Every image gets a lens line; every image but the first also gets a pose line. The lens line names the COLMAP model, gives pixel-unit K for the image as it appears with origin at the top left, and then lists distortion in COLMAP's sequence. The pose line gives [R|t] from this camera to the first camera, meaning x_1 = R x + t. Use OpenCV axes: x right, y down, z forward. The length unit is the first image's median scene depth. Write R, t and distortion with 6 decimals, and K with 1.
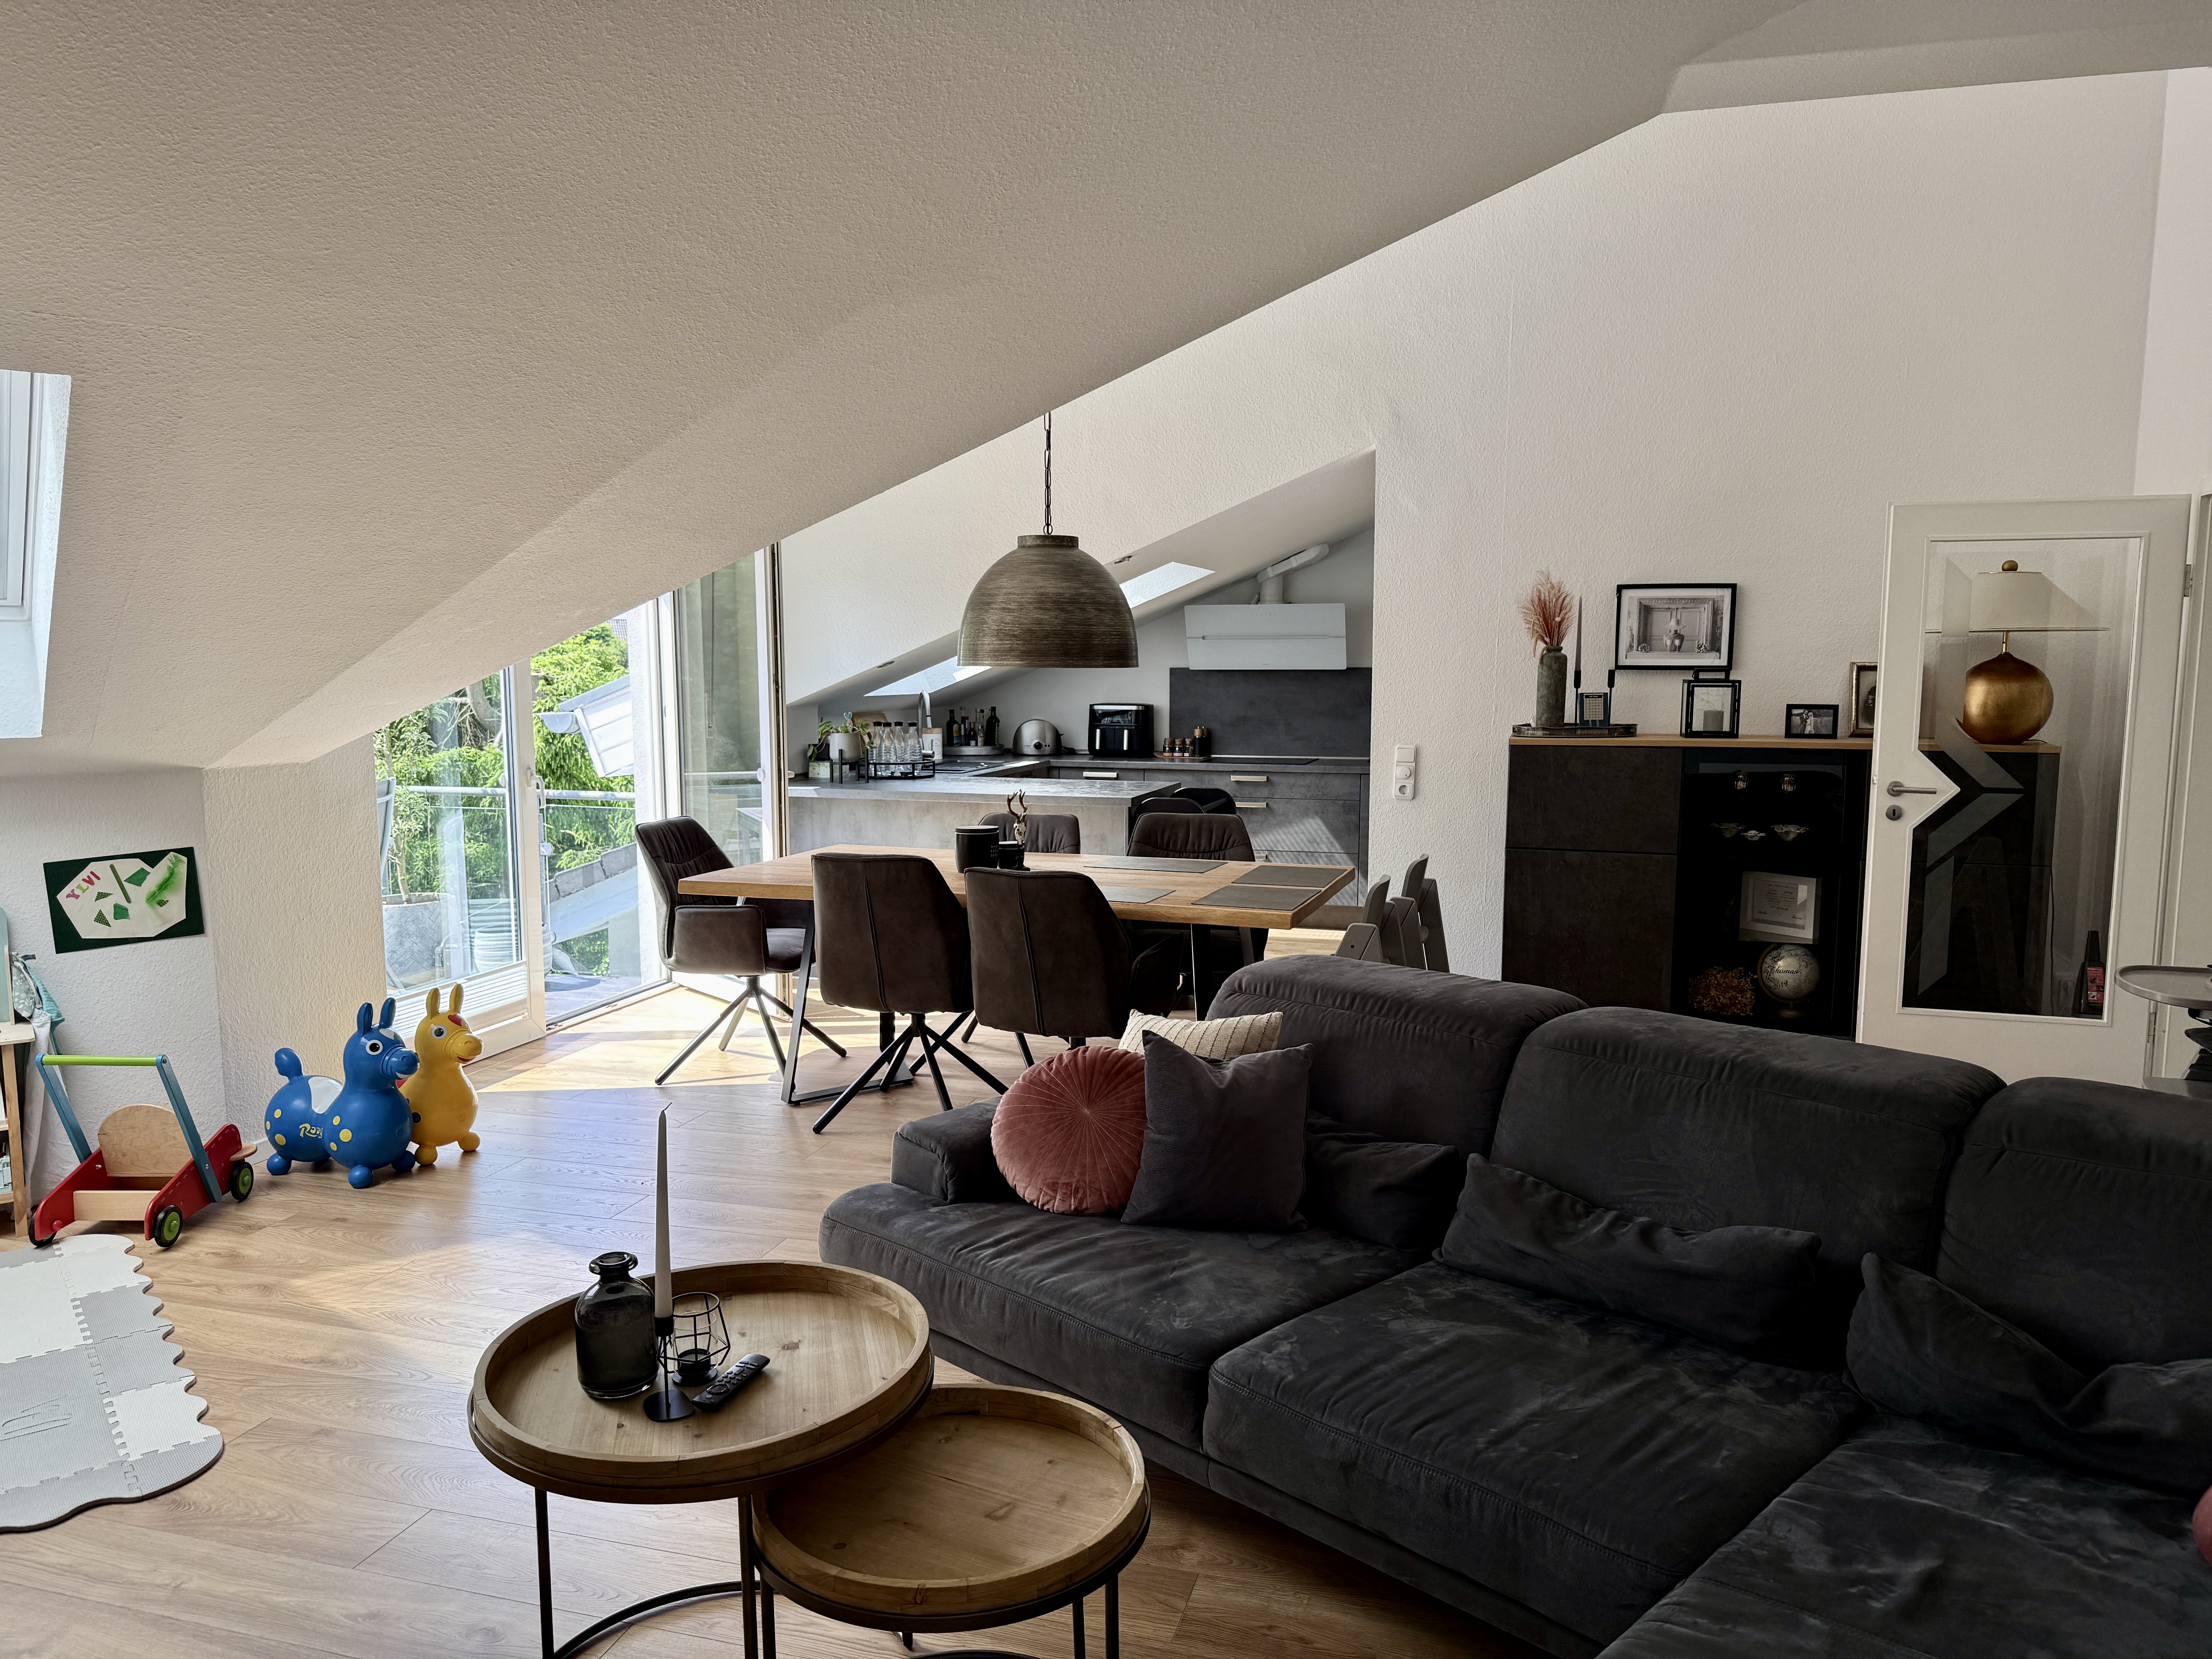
lens RADIAL K [[1560.9, 0, 1106.0], [0, 1560.9, 829.5], [0, 0, 1]] dist [0.049737, -0.072494]
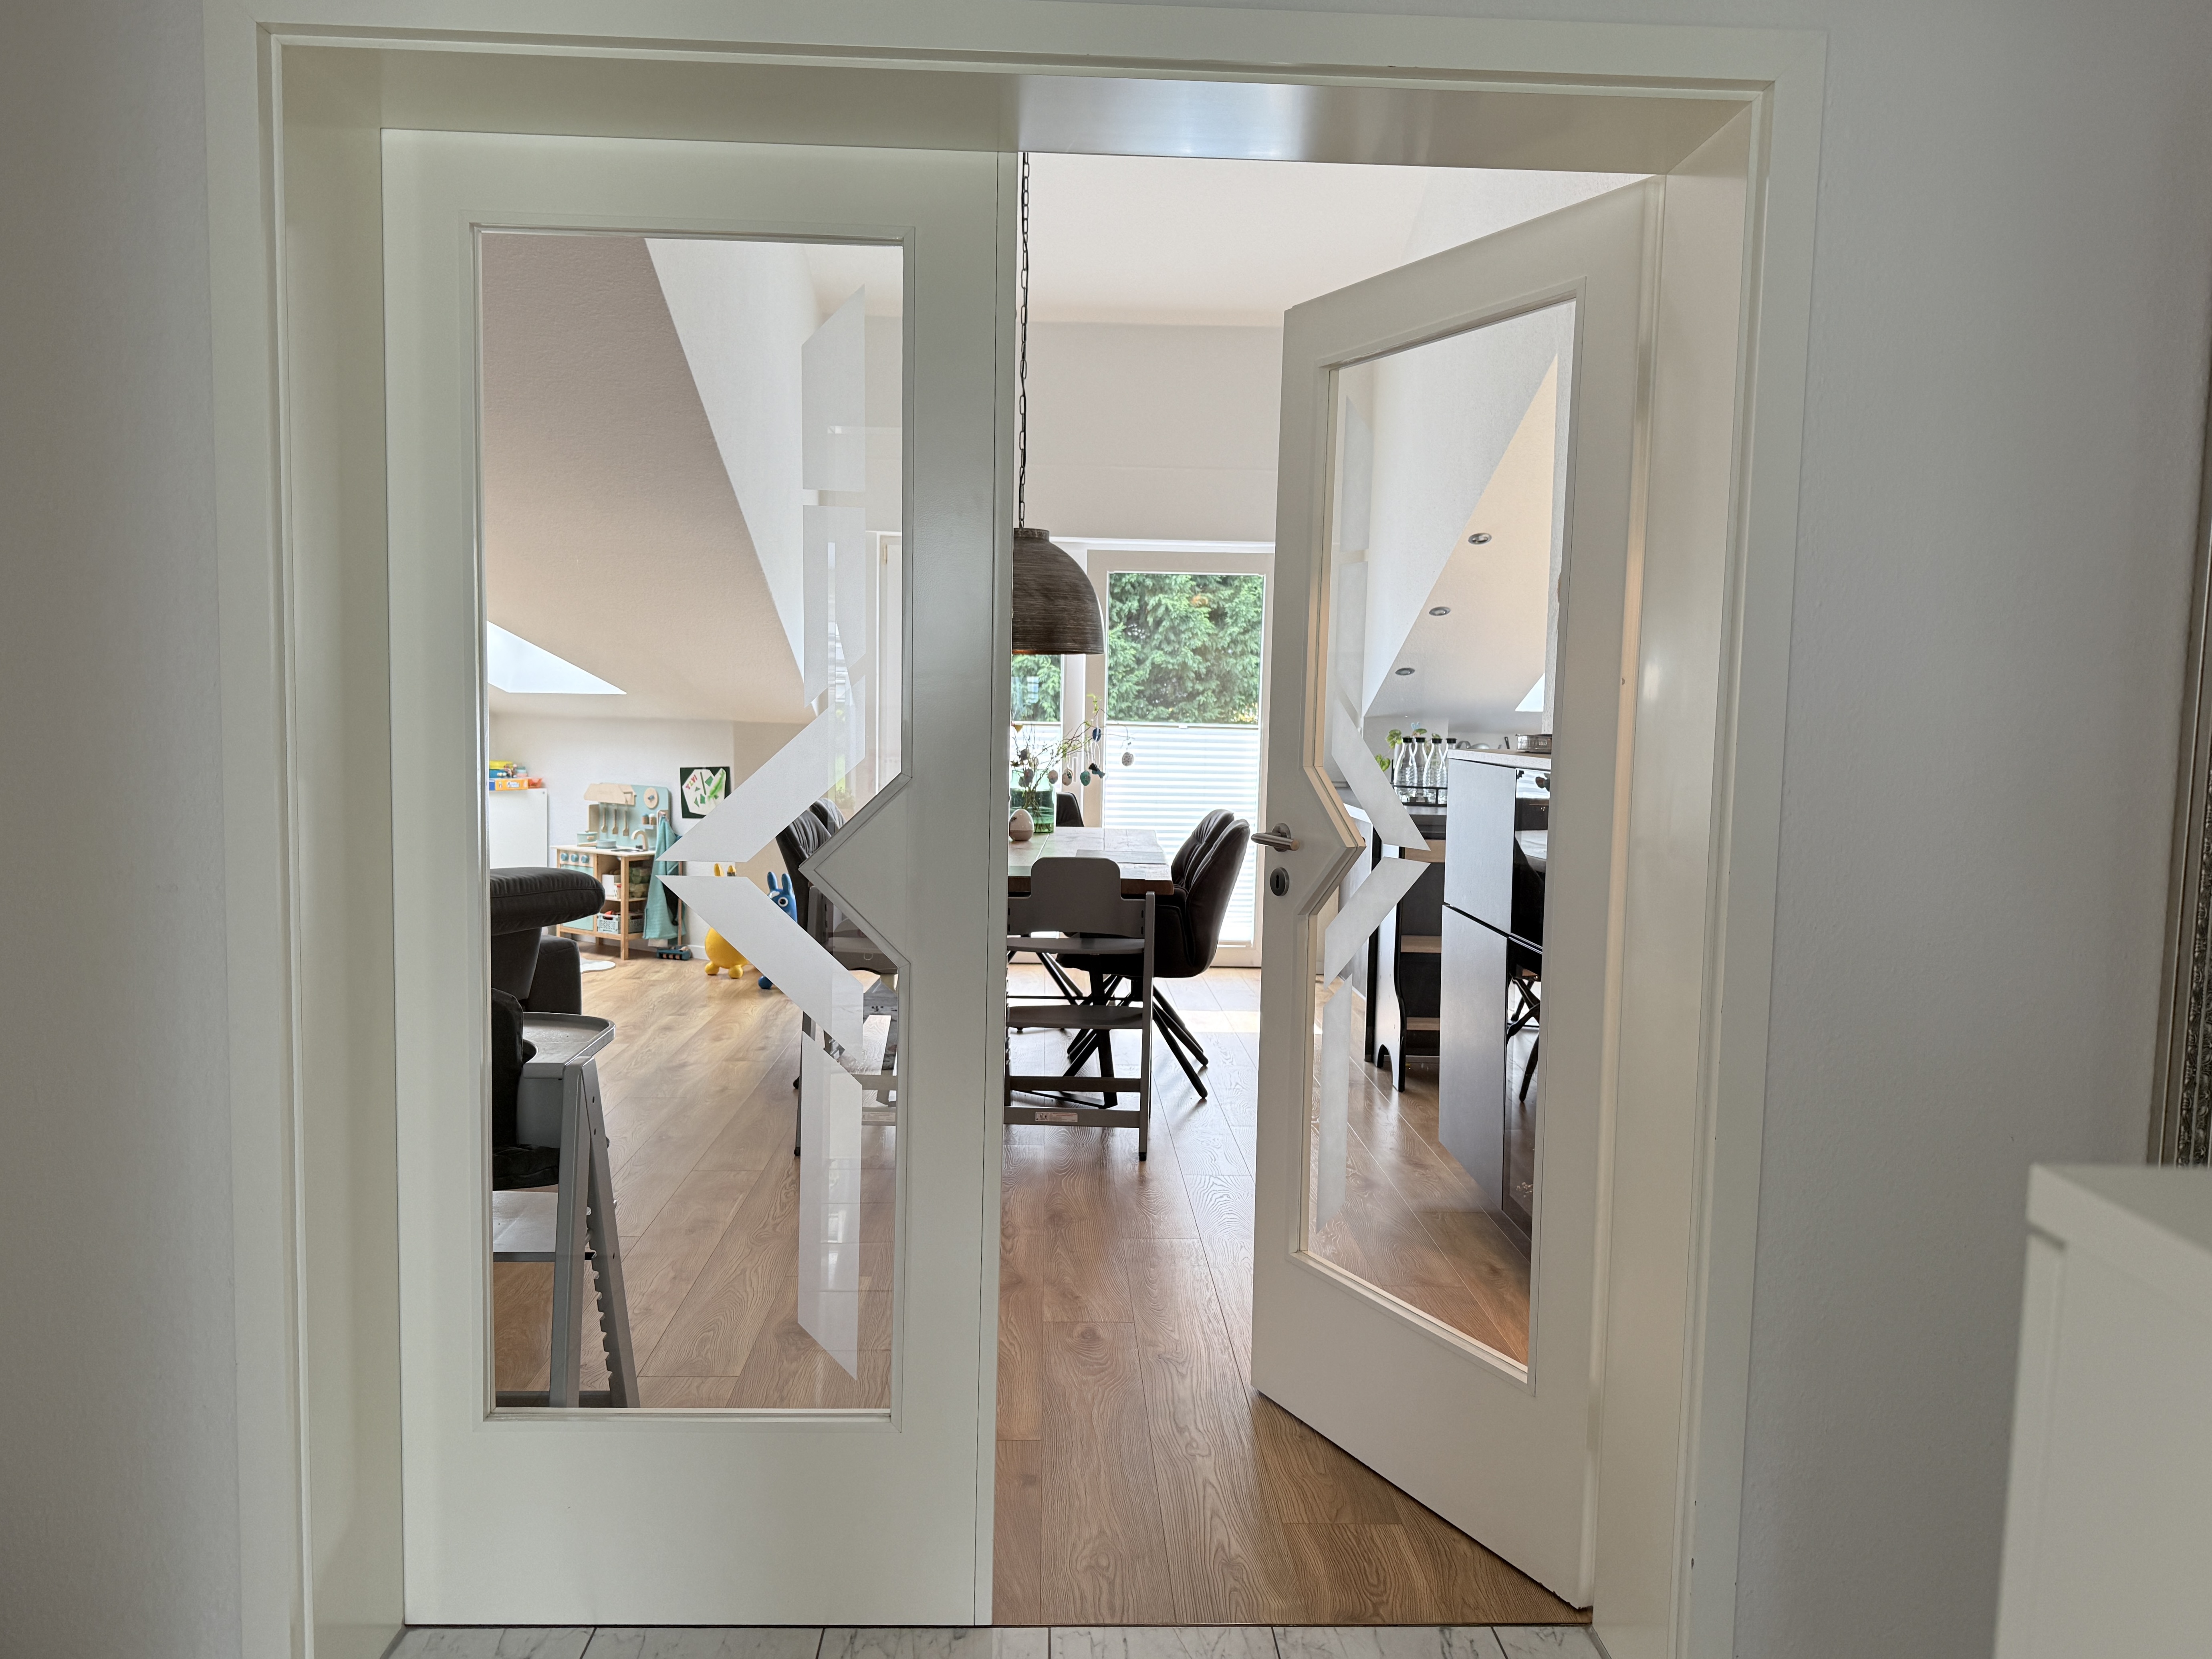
lens RADIAL K [[1560.9, 0, 1106.0], [0, 1560.9, 829.5], [0, 0, 1]] dist [0.049737, -0.072494]
pose [[0.321168, 0.080527, -0.943592, 0.854123], [-0.116666, 0.992153, 0.044961, -0.033148], [0.939809, 0.095645, 0.328043, 0.610915]]
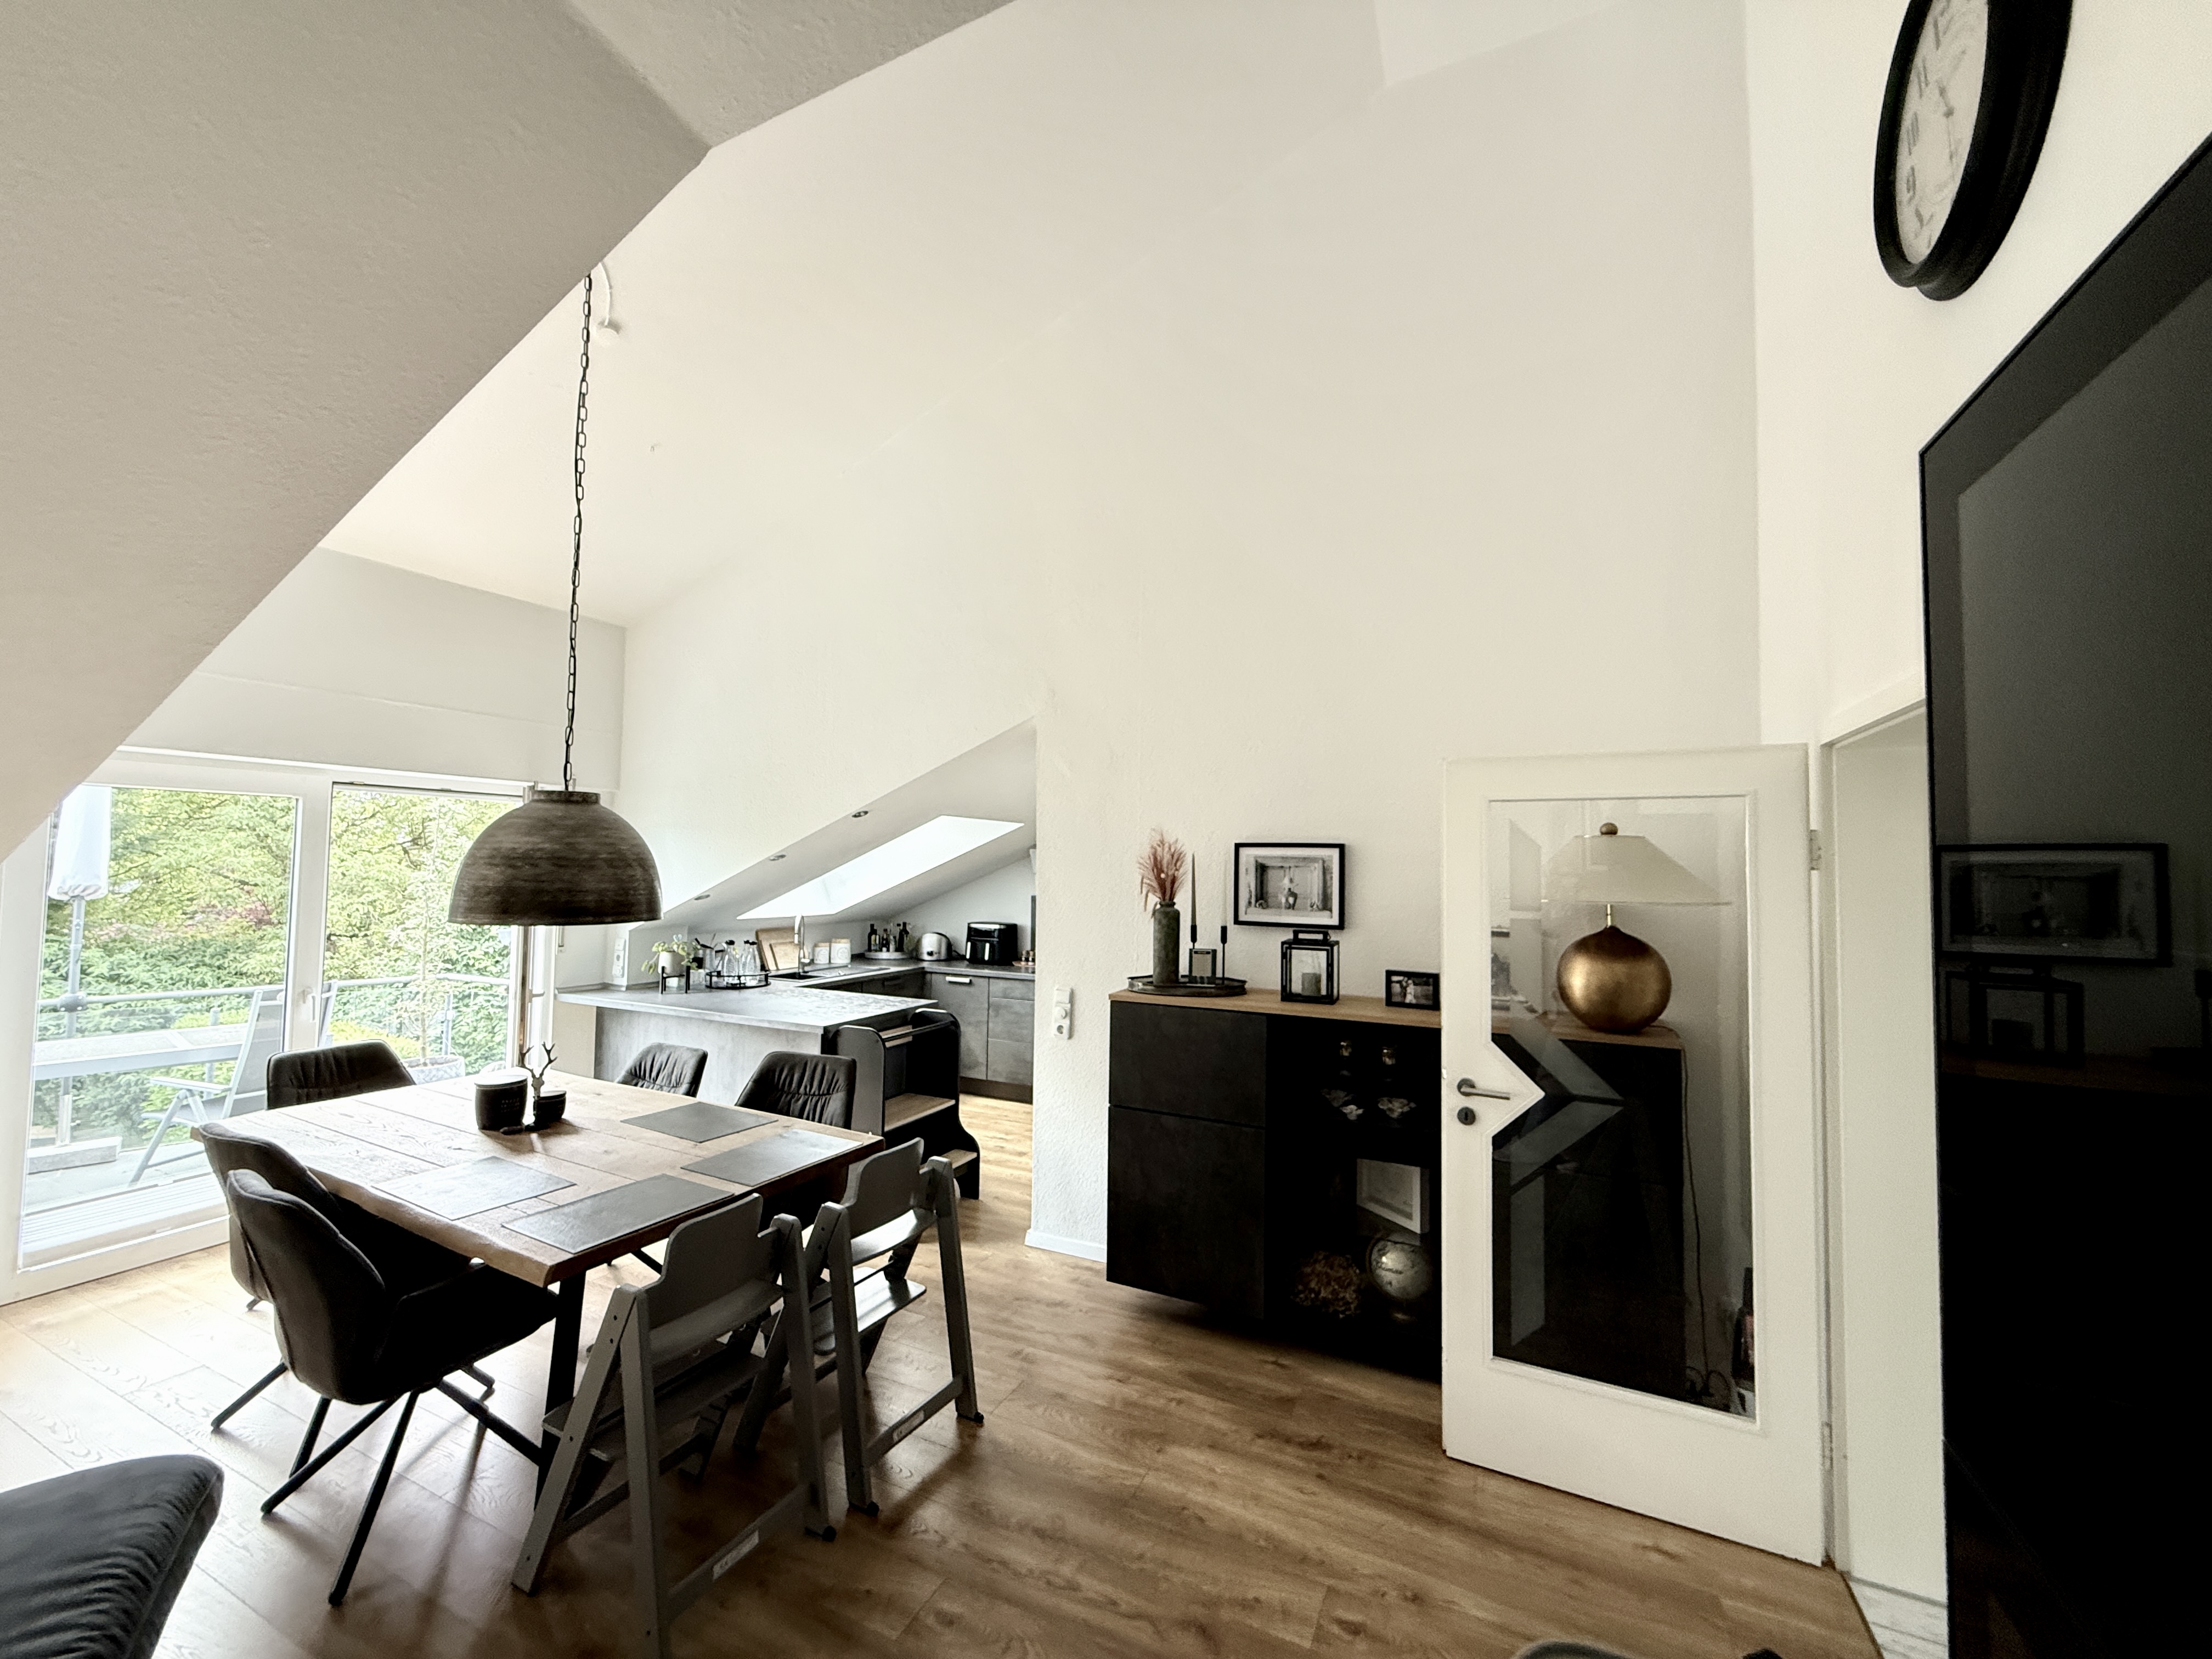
lens RADIAL K [[891.3, 0, 1102.9], [0, 891.3, 824.3], [0, 0, 1]] dist [0.001371, 0.000215]
pose [[0.986599, 0.007838, -0.162977, 0.340191], [-0.033612, 0.987186, -0.155995, -0.074675], [0.159666, 0.159383, 0.974220, 0.420166]]
